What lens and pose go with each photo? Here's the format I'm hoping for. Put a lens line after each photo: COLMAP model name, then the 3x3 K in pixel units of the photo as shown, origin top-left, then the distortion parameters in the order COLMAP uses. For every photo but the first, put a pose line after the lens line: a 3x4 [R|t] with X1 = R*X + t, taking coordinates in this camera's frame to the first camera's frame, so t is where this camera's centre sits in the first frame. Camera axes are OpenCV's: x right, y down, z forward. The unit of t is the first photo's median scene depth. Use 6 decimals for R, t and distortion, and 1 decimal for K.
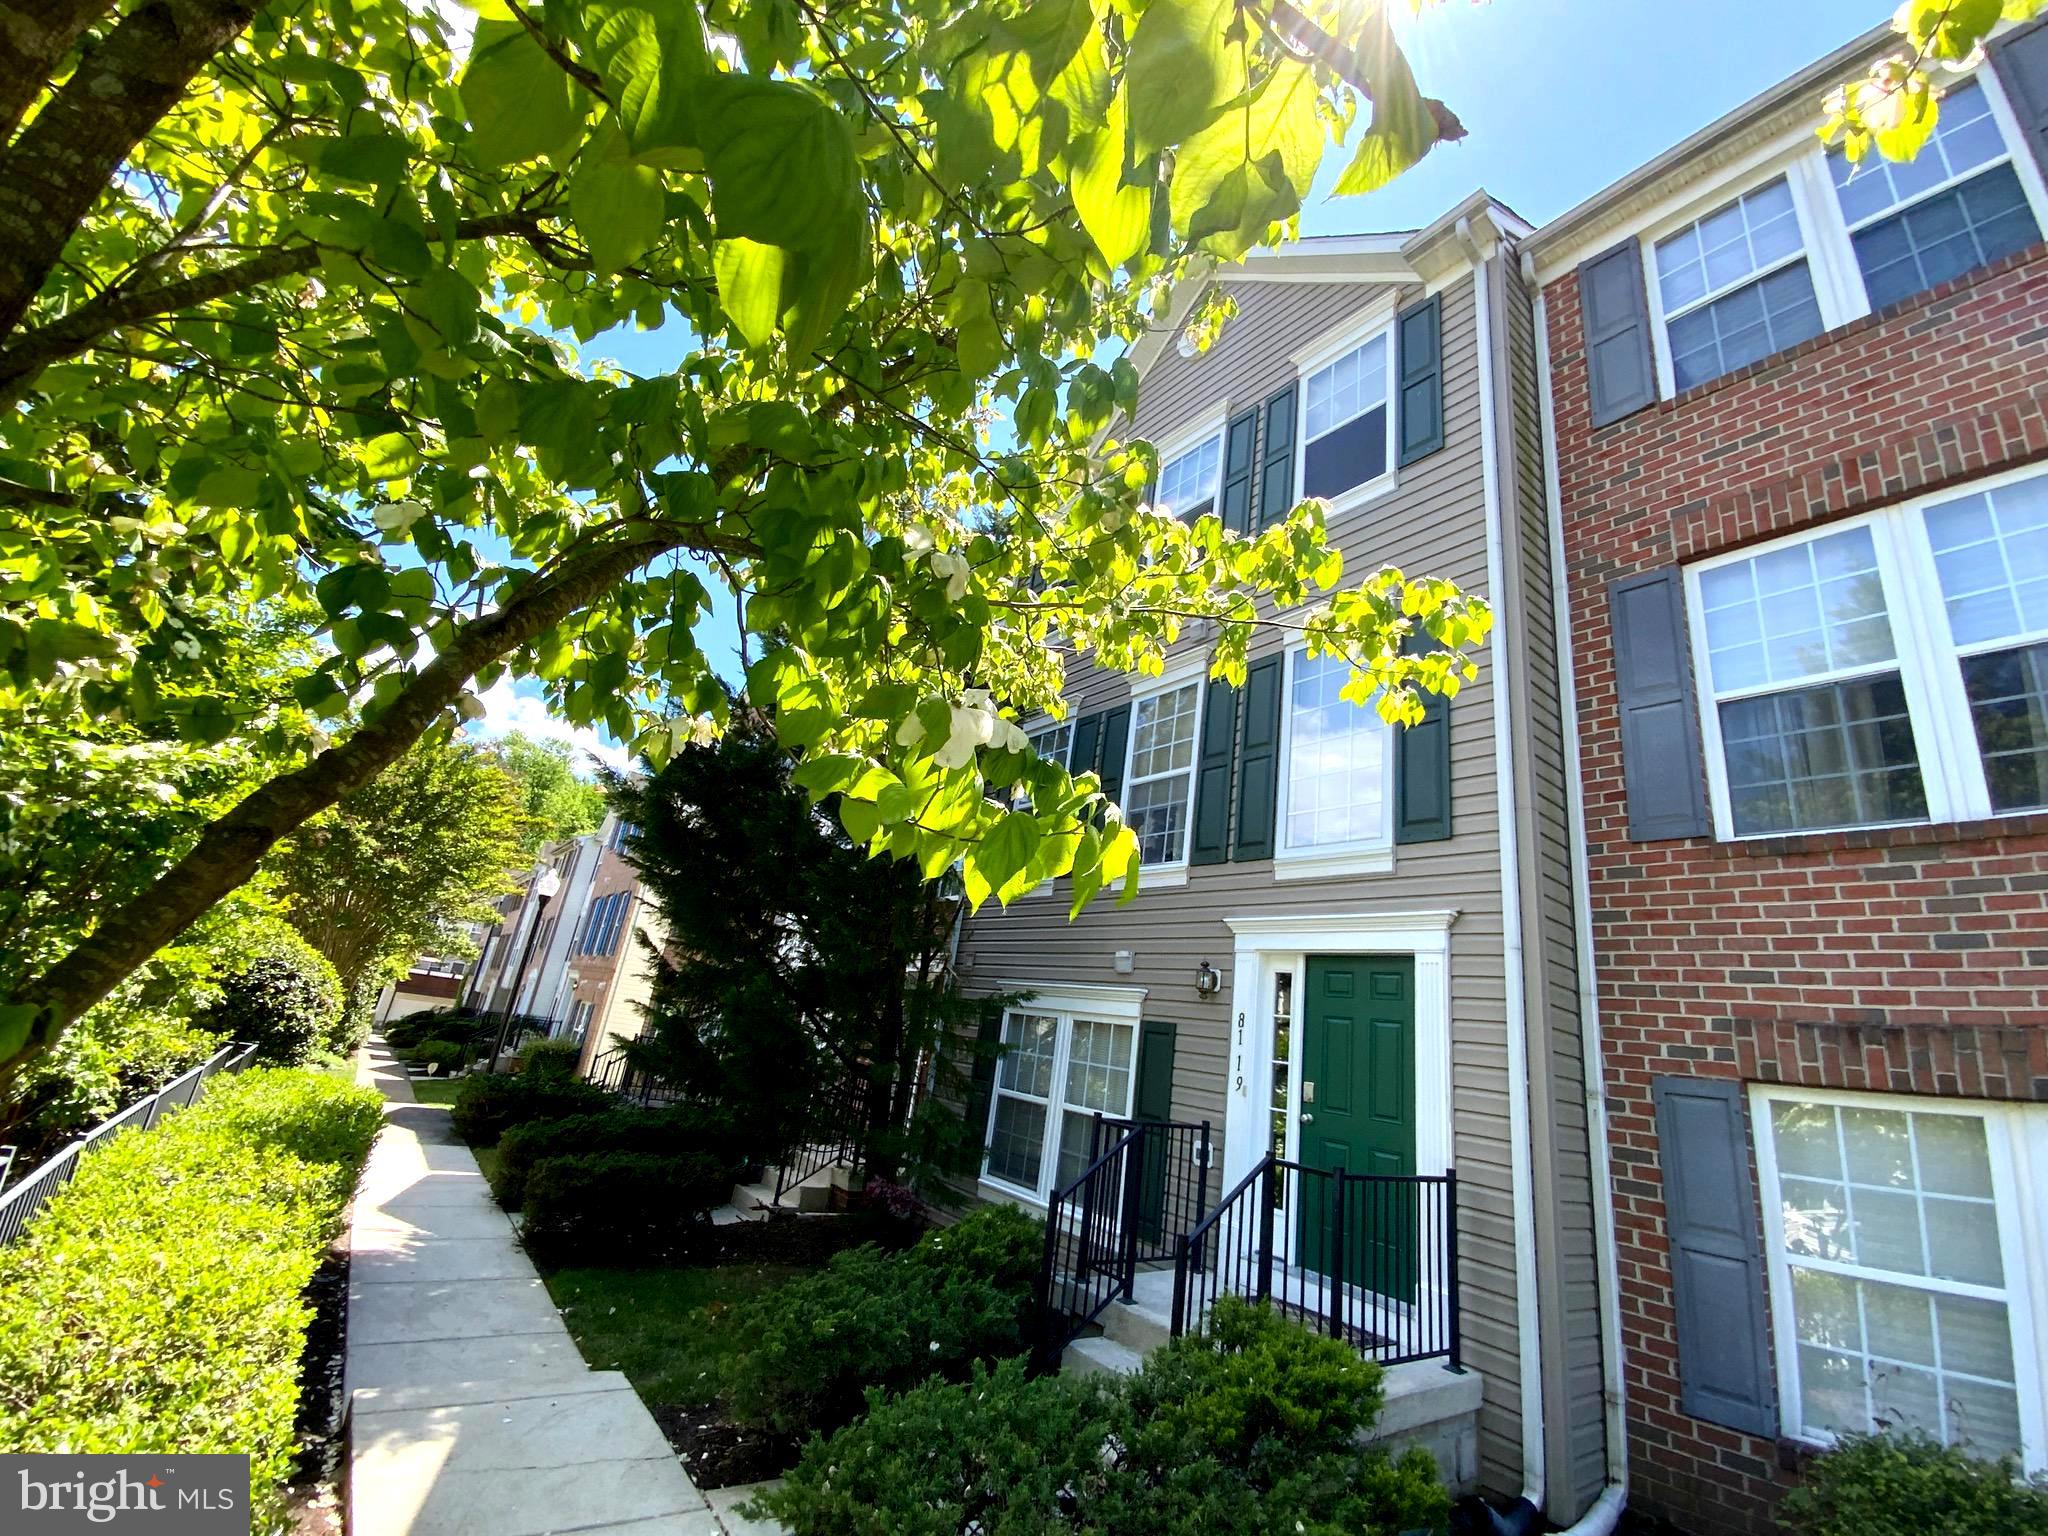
lens RADIAL K [[824.3, 0, 1035.3], [0, 824.3, 751.3], [0, 0, 1]] dist [-0.000672, -0.008893]
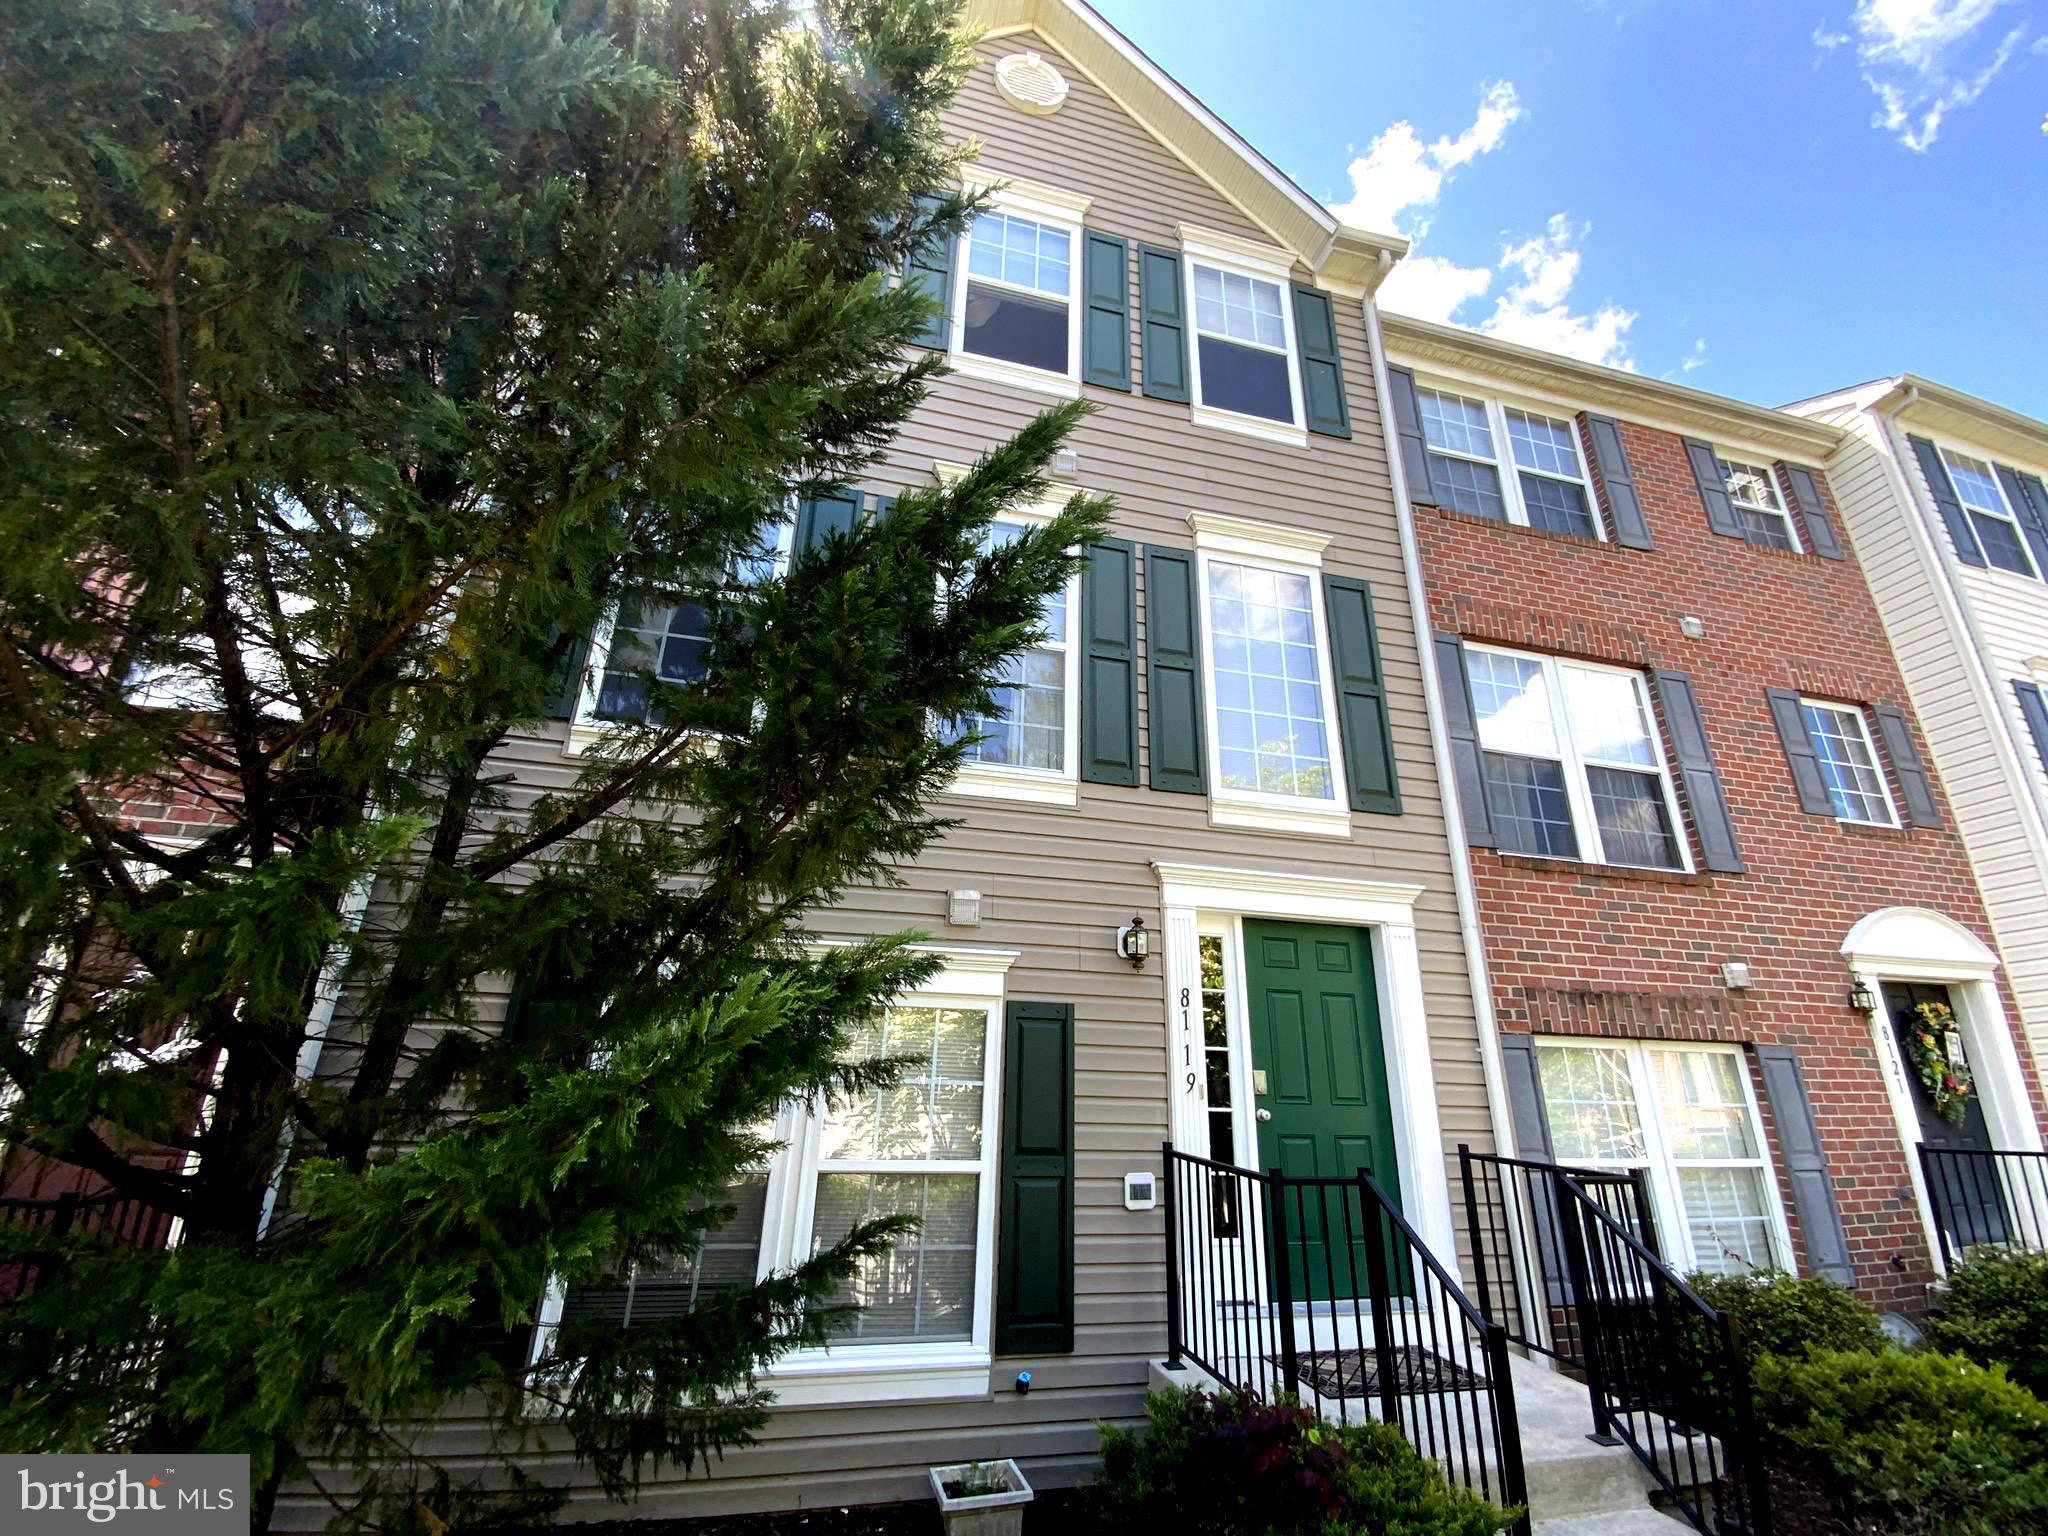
lens RADIAL K [[824.3, 0, 1019.3], [0, 824.3, 760.1], [0, 0, 1]] dist [-0.000672, -0.008893]
pose [[0.412076, 0.206213, 0.887508, -0.549189], [-0.280902, 0.955360, -0.091554, 0.242653], [-0.866769, -0.211576, 0.451606, 0.882142]]
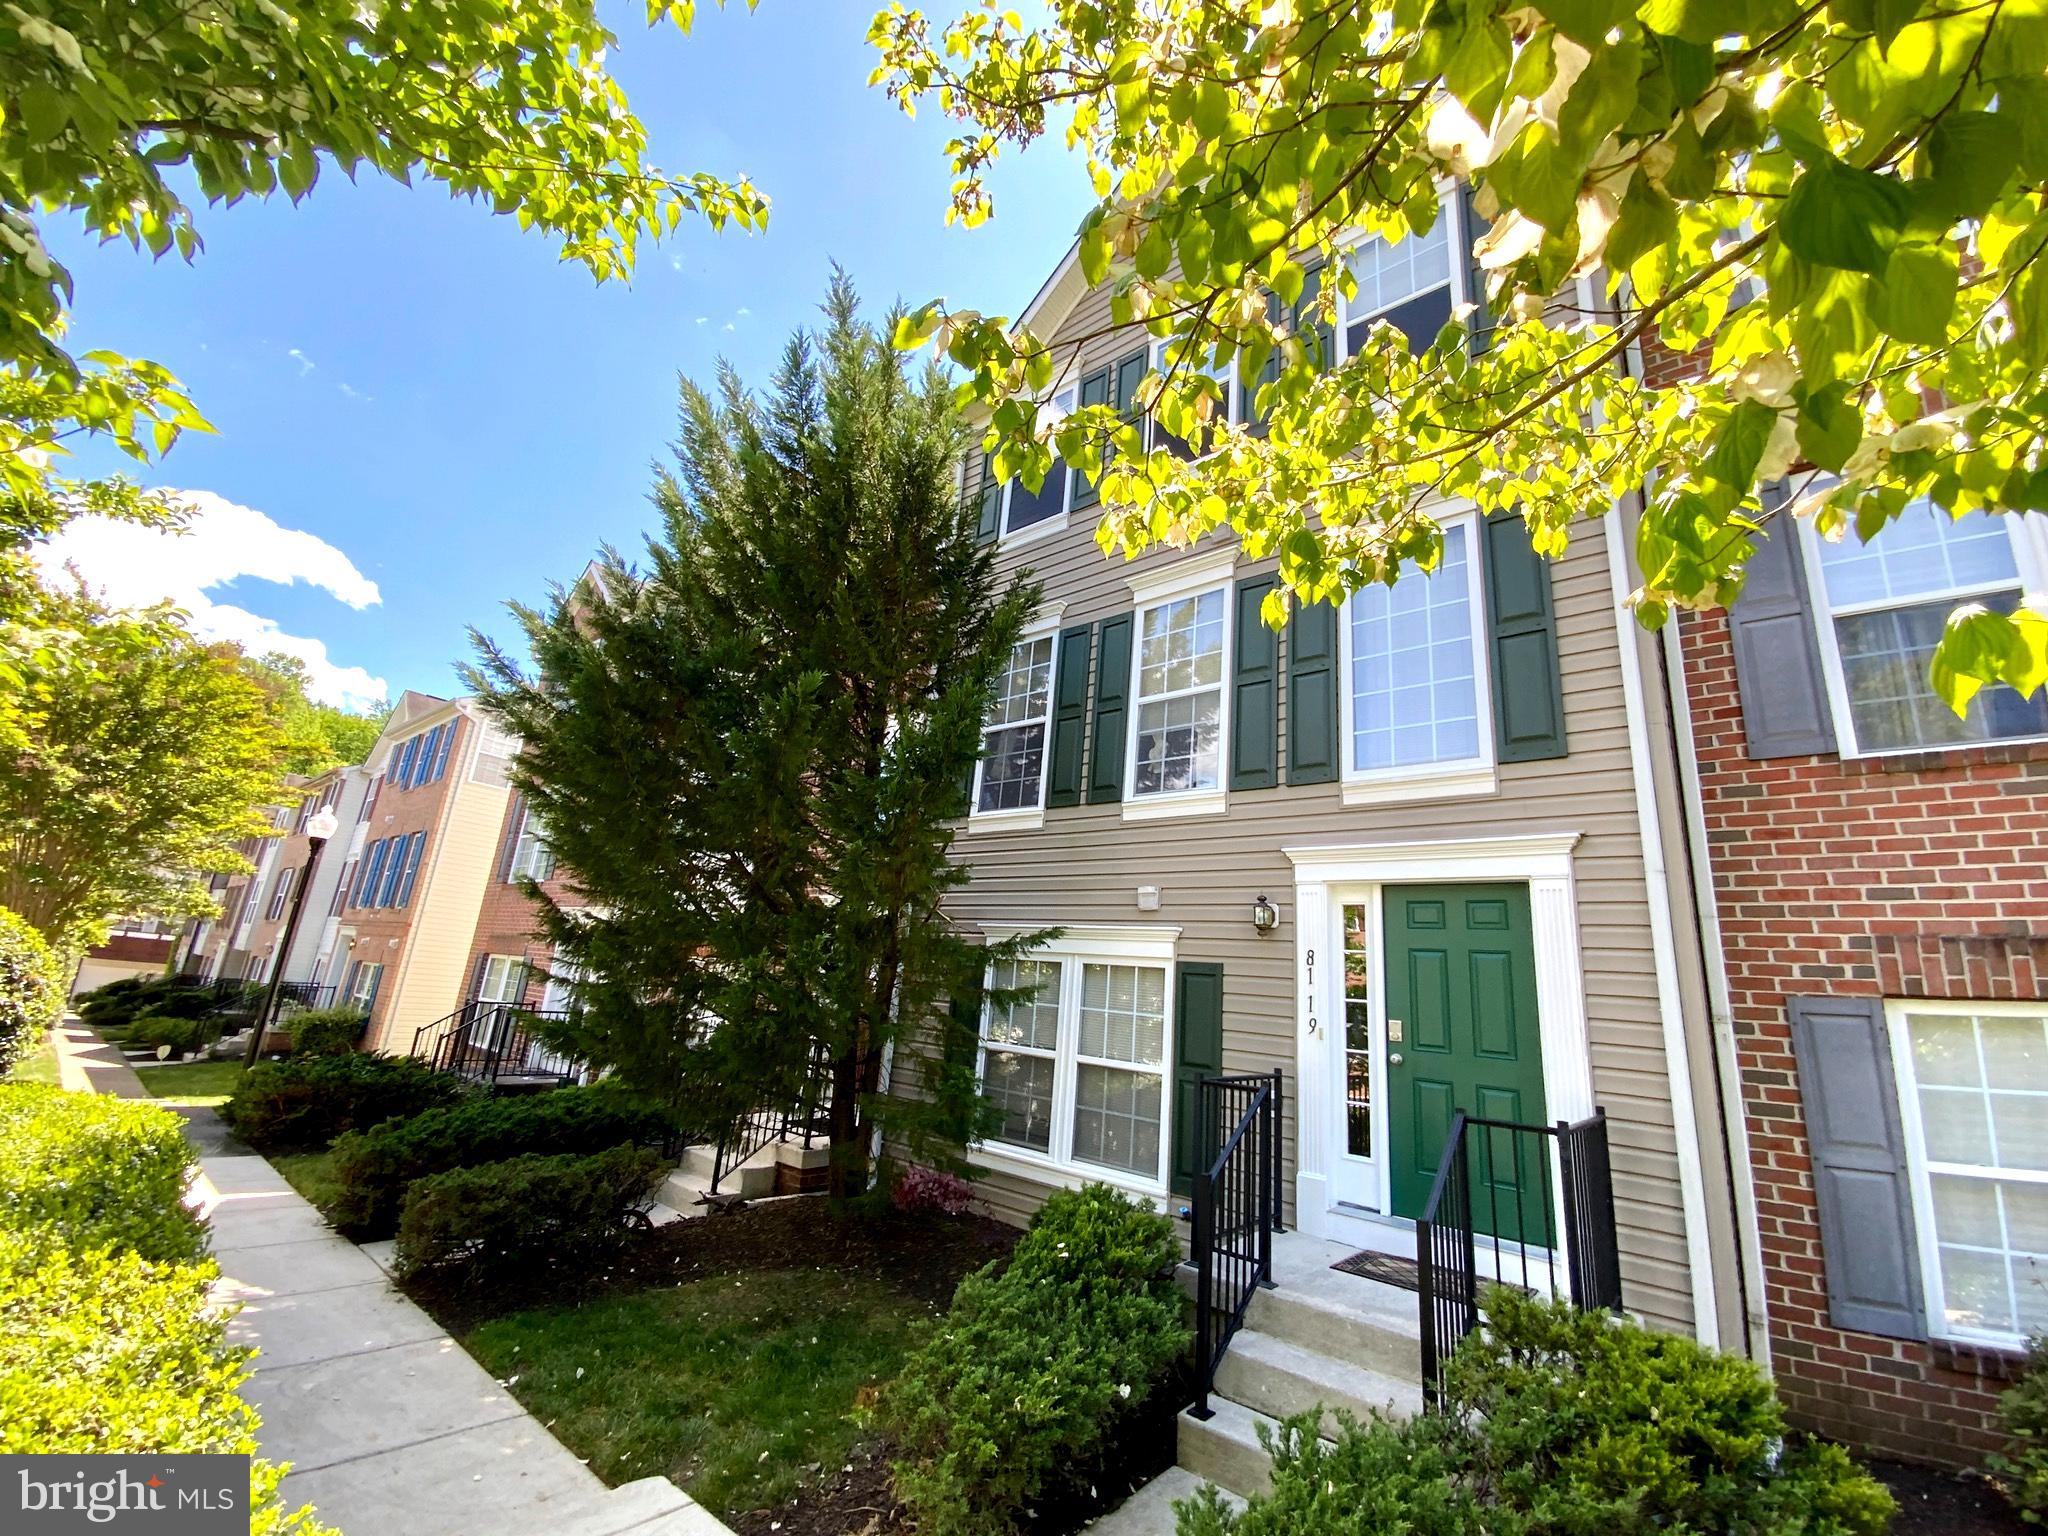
lens RADIAL K [[824.3, 0, 1033.9], [0, 824.3, 759.2], [0, 0, 1]] dist [-0.000672, -0.008893]
pose [[0.976052, 0.005874, 0.217457, -0.258965], [-0.024191, 0.996366, 0.081666, 0.043922], [-0.216187, -0.084971, 0.972648, 0.210688]]
